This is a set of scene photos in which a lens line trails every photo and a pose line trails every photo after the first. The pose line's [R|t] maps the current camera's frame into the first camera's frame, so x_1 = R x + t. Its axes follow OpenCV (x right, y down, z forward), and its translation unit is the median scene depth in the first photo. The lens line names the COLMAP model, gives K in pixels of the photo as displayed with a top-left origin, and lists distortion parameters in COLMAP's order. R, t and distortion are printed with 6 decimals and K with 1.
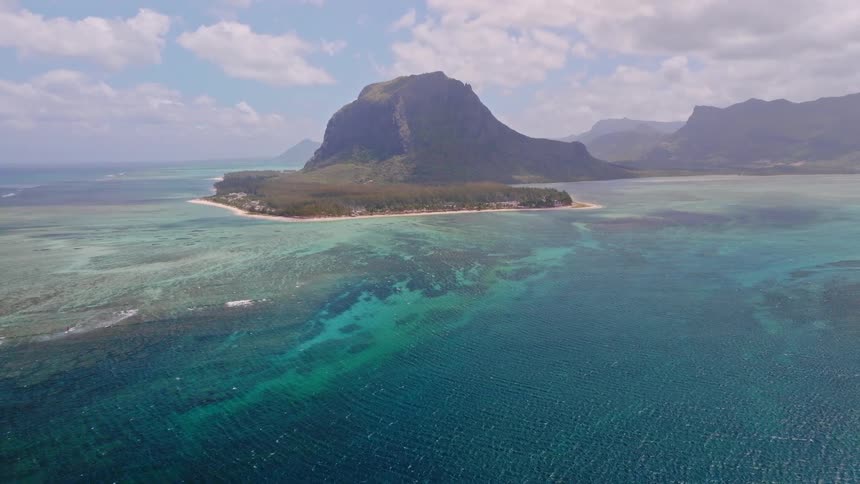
lens RADIAL K [[648.6, 0, 430.0], [0, 648.6, 242.0], [0, 0, 1]] dist [0.008013, 0.003010]
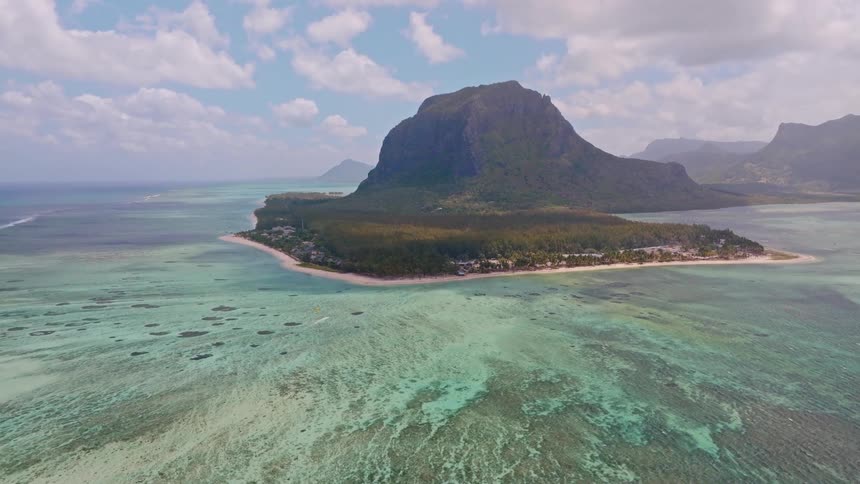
lens RADIAL K [[648.6, 0, 430.0], [0, 648.6, 242.0], [0, 0, 1]] dist [0.008013, 0.003010]
pose [[0.998326, 0.011039, -0.056770, -0.050880], [-0.012778, 0.999458, -0.030352, -0.023643], [0.056405, 0.031026, 0.997926, 0.156572]]
